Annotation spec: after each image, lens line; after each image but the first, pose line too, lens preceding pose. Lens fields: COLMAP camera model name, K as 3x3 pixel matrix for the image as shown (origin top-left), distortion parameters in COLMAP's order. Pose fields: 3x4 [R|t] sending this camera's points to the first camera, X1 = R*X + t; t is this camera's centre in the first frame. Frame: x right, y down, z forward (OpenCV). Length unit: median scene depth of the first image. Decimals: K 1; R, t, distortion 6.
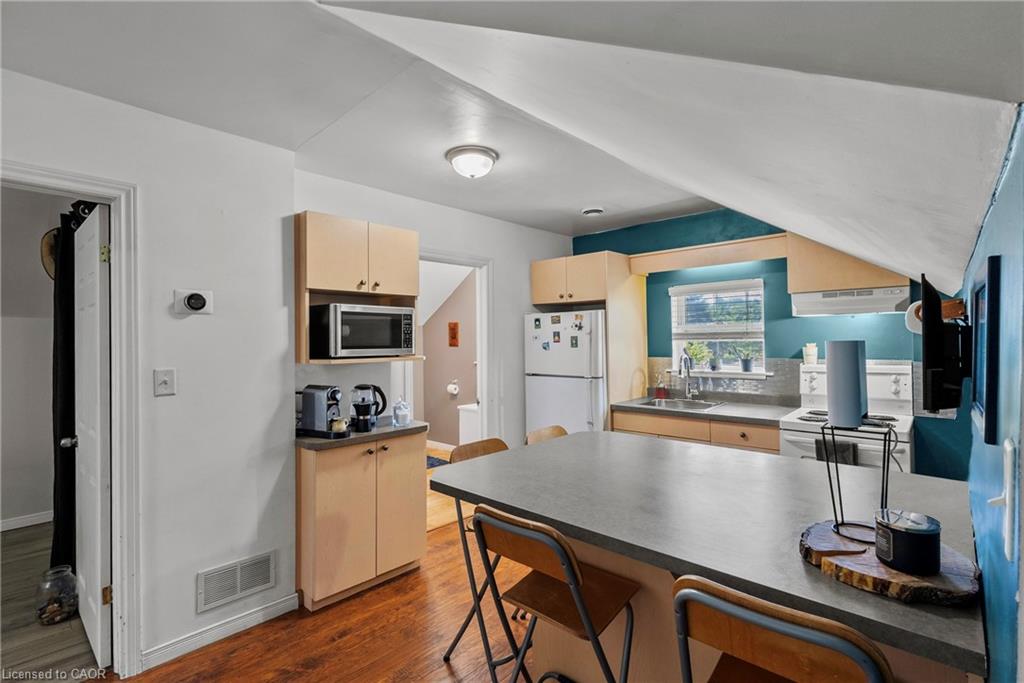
lens RADIAL K [[455.6, 0, 512.0], [0, 455.6, 341.5], [0, 0, 1]] dist [0.000442, 0.000095]
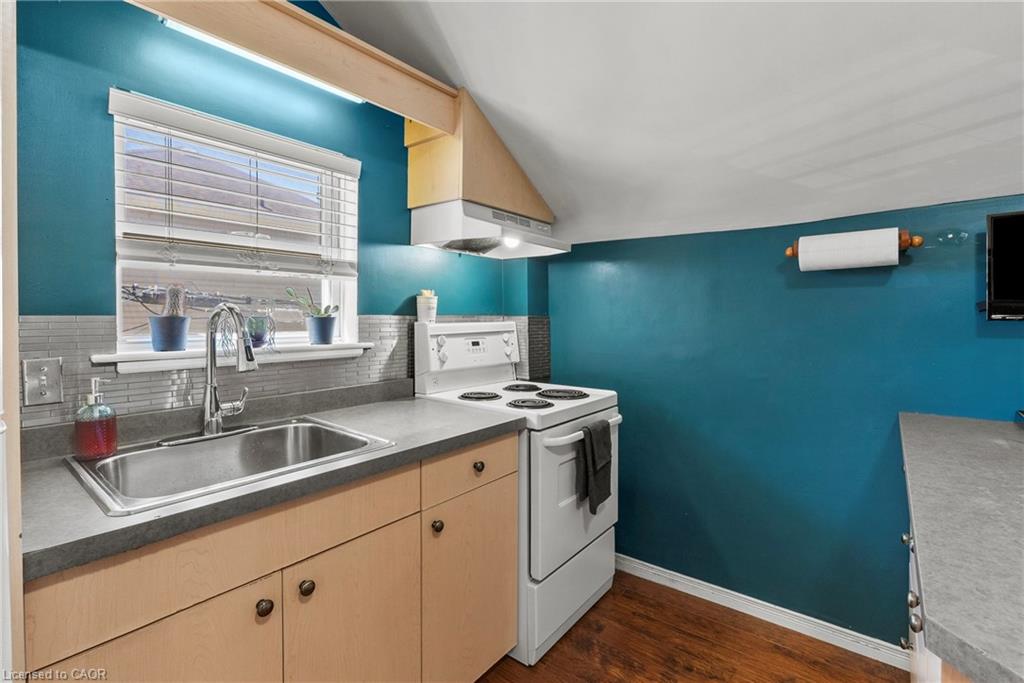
lens RADIAL K [[468.7, 0, 516.2], [0, 468.7, 326.3], [0, 0, 1]] dist [-0.002262, 0.000176]
pose [[-0.094792, -0.001590, 0.995496, 0.012298], [0.004821, 0.999986, 0.002056, 0.046253], [-0.995485, 0.004994, -0.094783, 0.820053]]
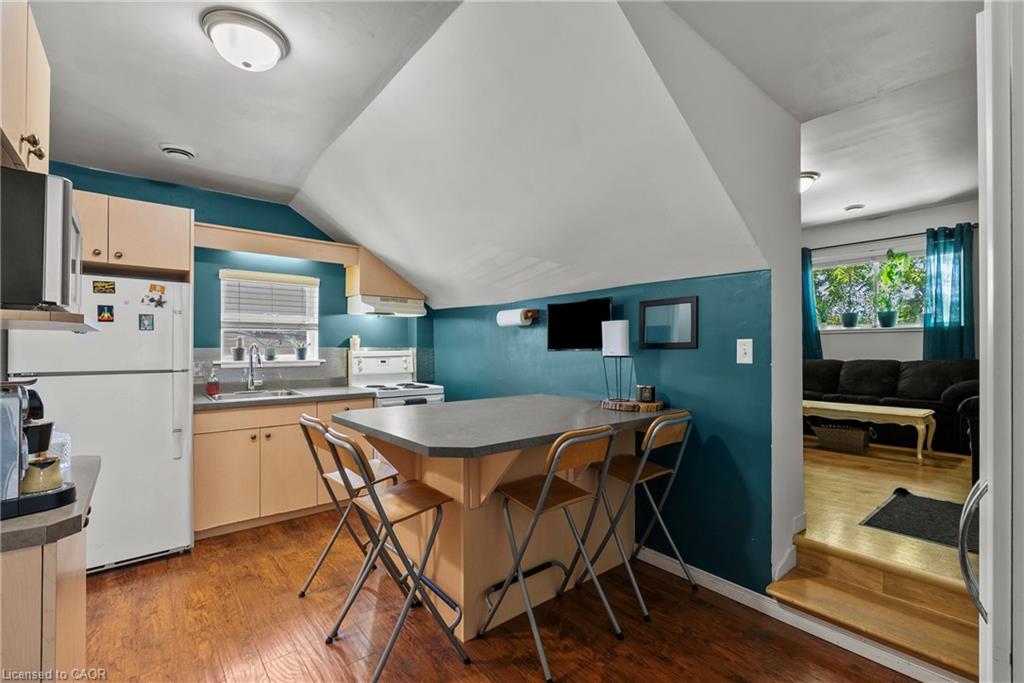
lens RADIAL K [[475.4, 0, 512.0], [0, 475.4, 341.5], [0, 0, 1]] dist [0.001153, 0.000118]
pose [[0.115617, 0.027601, 0.992910, -0.540850], [-0.000546, 0.999615, -0.027724, 0.051637], [-0.993294, 0.002663, 0.115588, 0.355554]]
